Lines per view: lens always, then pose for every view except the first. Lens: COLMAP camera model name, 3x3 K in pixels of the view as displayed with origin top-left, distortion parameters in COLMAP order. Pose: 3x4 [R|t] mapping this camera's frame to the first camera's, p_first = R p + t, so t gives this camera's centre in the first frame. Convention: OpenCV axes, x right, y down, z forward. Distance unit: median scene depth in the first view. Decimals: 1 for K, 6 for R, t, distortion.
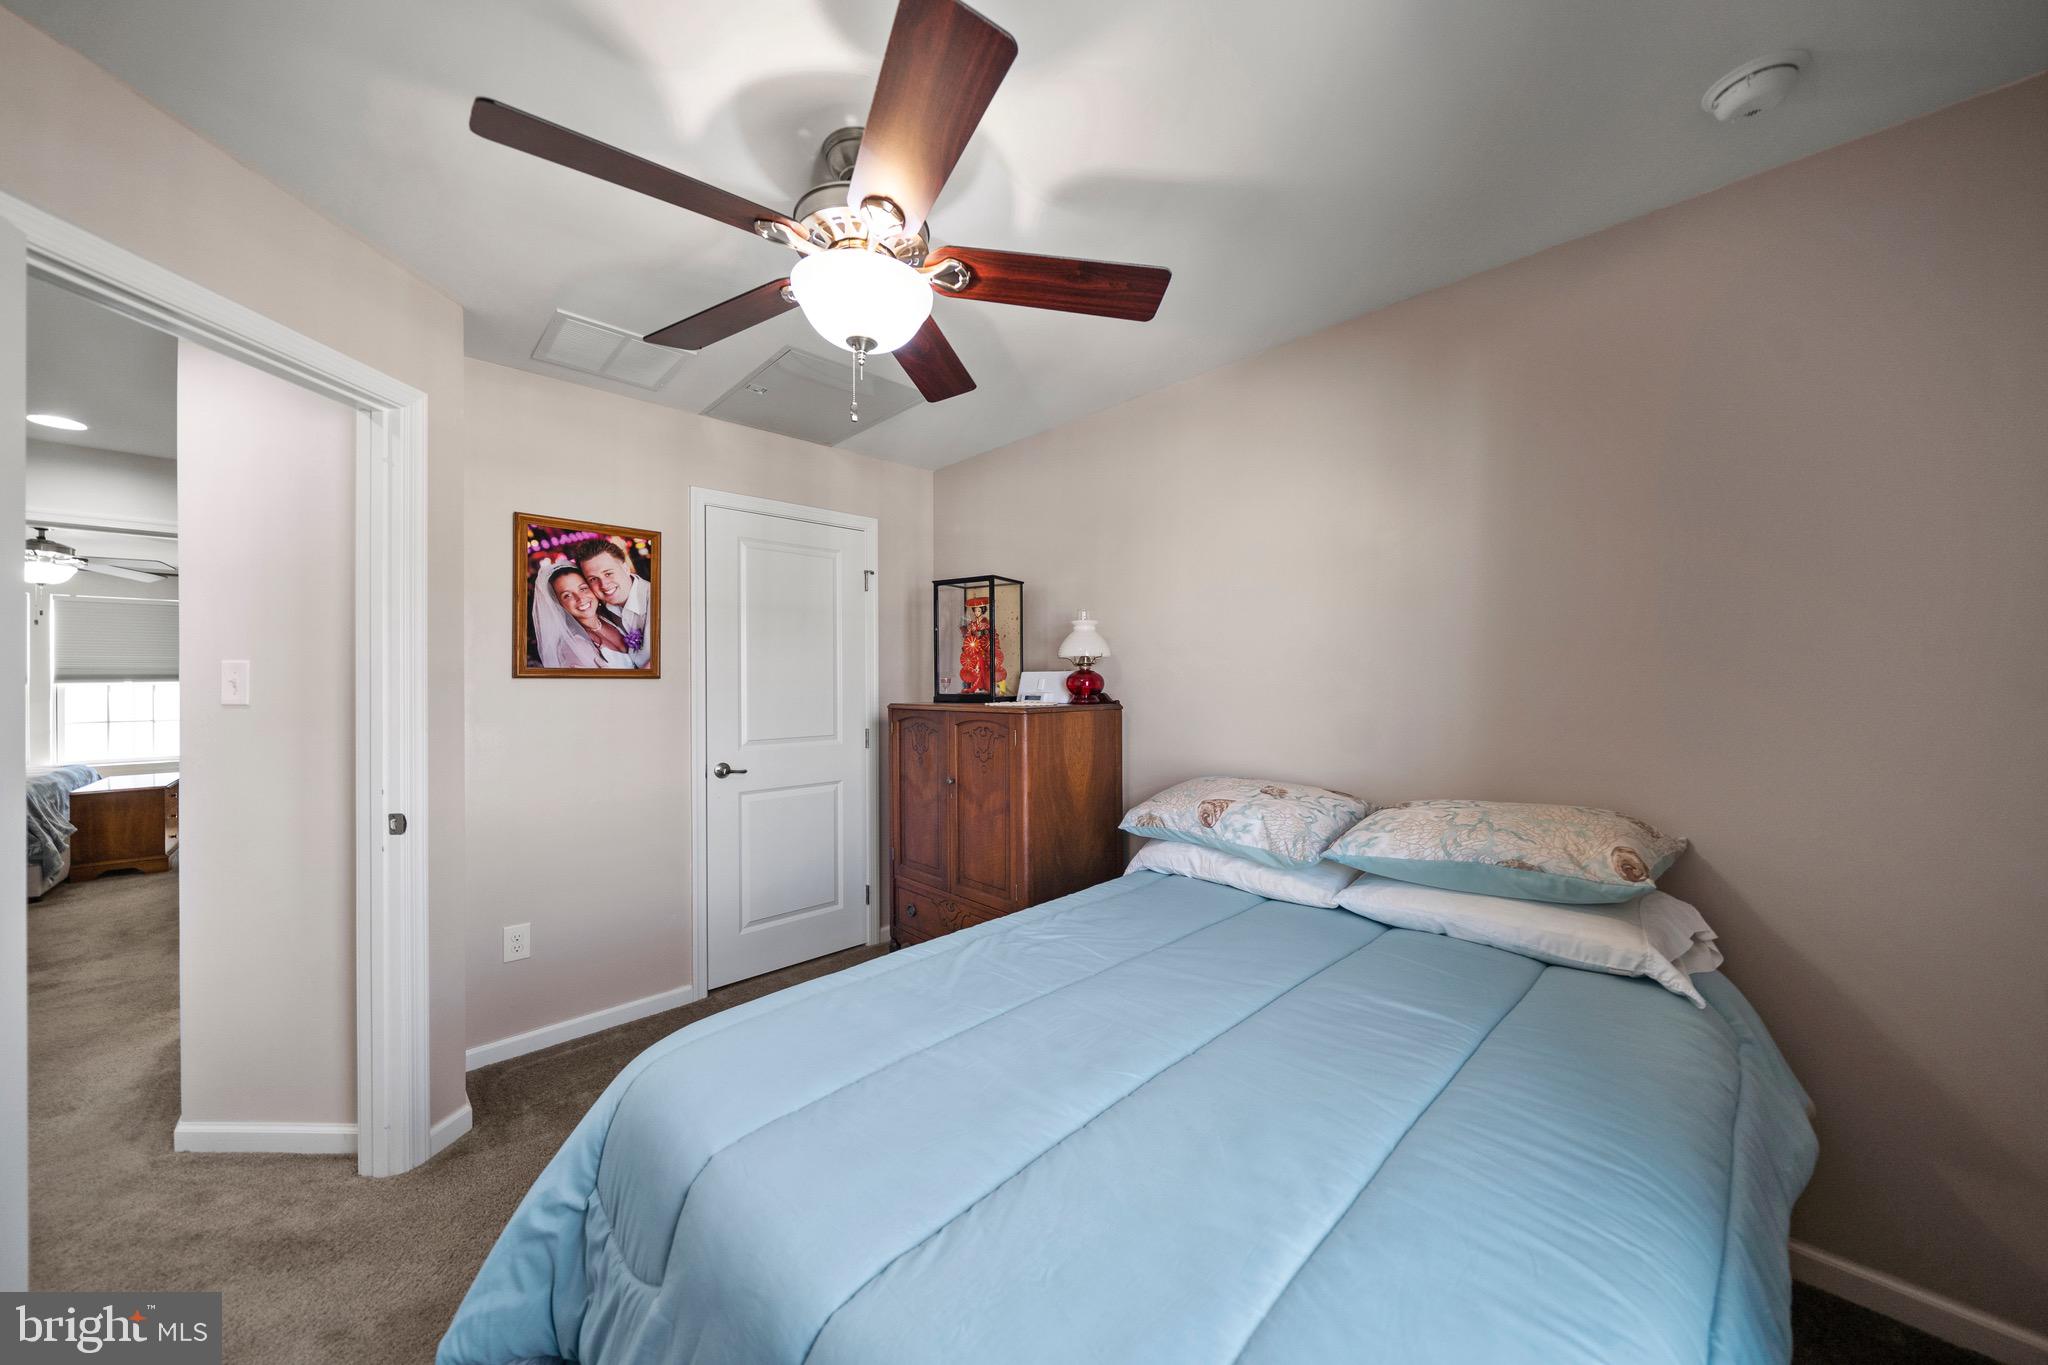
lens RADIAL K [[703.1, 0, 1024.0], [0, 703.1, 682.5], [0, 0, 1]] dist [-0.001429, -0.000108]
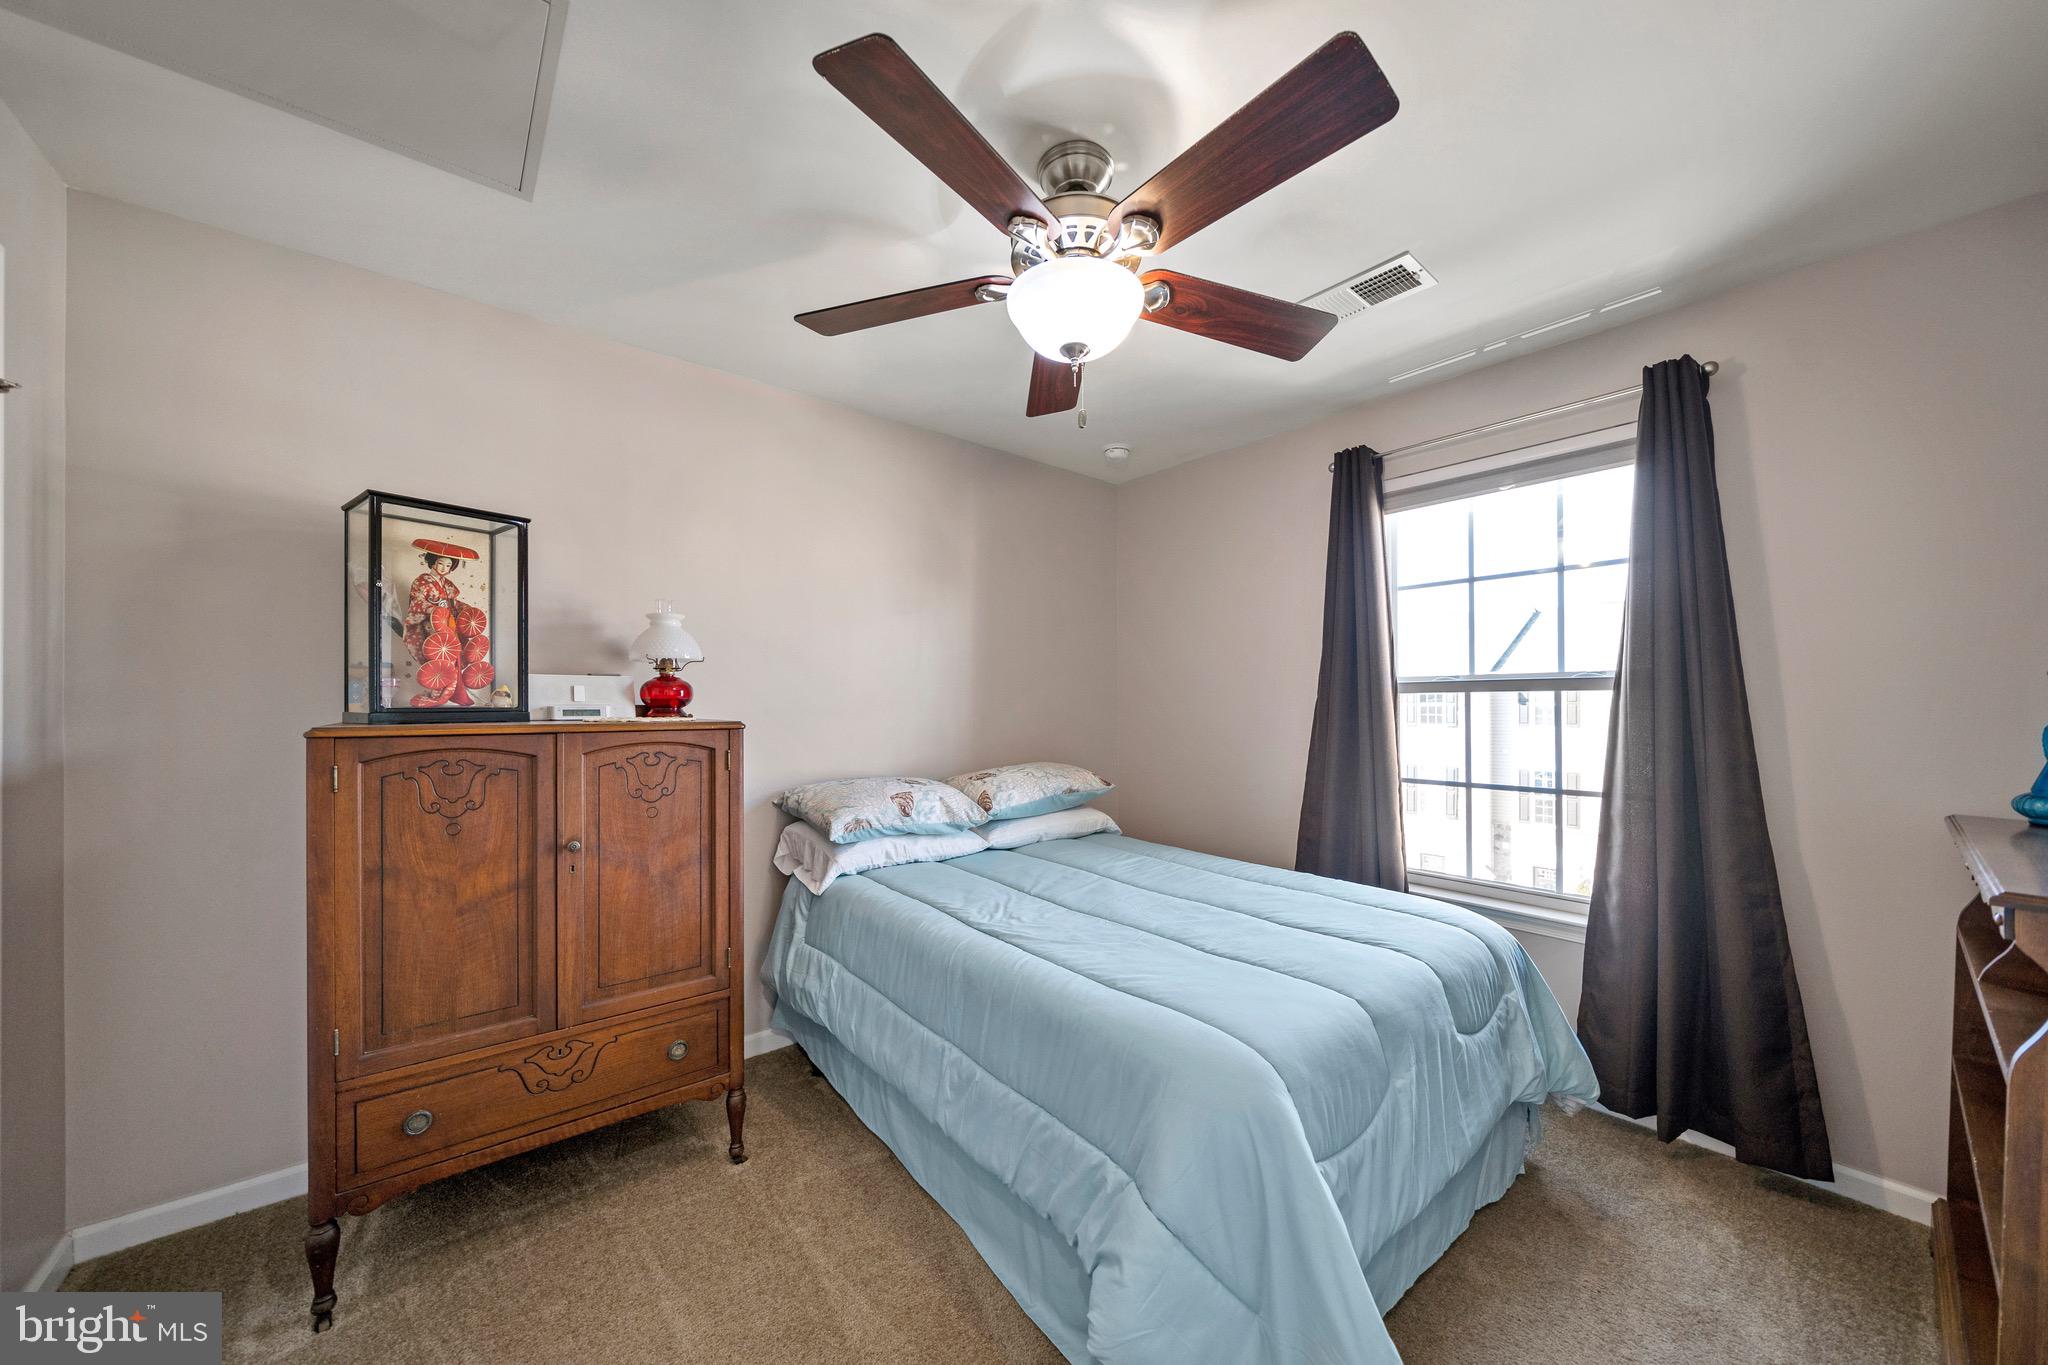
lens RADIAL K [[705.8, 0, 1023.6], [0, 705.8, 702.4], [0, 0, 1]] dist [0.000406, 0.000020]
pose [[0.081155, 0.008816, 0.996663, -0.848436], [0.000333, 0.999961, -0.008872, 0.024416], [-0.996701, 0.001051, 0.081149, 0.671876]]
